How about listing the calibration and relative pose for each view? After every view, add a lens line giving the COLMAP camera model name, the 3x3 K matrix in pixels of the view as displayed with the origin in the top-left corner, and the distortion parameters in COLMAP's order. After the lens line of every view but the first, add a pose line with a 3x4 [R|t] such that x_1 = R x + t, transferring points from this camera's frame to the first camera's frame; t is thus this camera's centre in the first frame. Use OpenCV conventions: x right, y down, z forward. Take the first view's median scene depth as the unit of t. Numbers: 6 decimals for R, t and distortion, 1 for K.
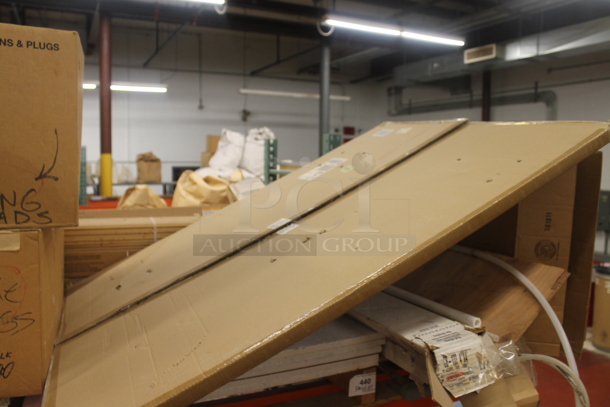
lens RADIAL K [[491.6, 0, 305.0], [0, 491.6, 203.5], [0, 0, 1]] dist [-0.109370, 0.009019]
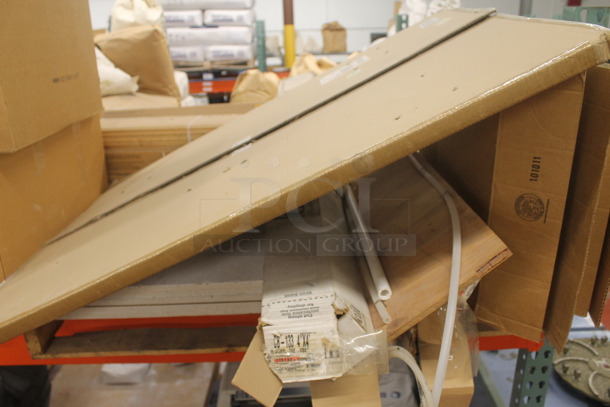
lens RADIAL K [[491.6, 0, 305.0], [0, 491.6, 203.5], [0, 0, 1]] dist [-0.109370, 0.009019]
pose [[0.919989, 0.101587, -0.378550, 0.468221], [0.001746, 0.964755, 0.263143, -0.100386], [0.391941, -0.242749, 0.887387, 0.225190]]
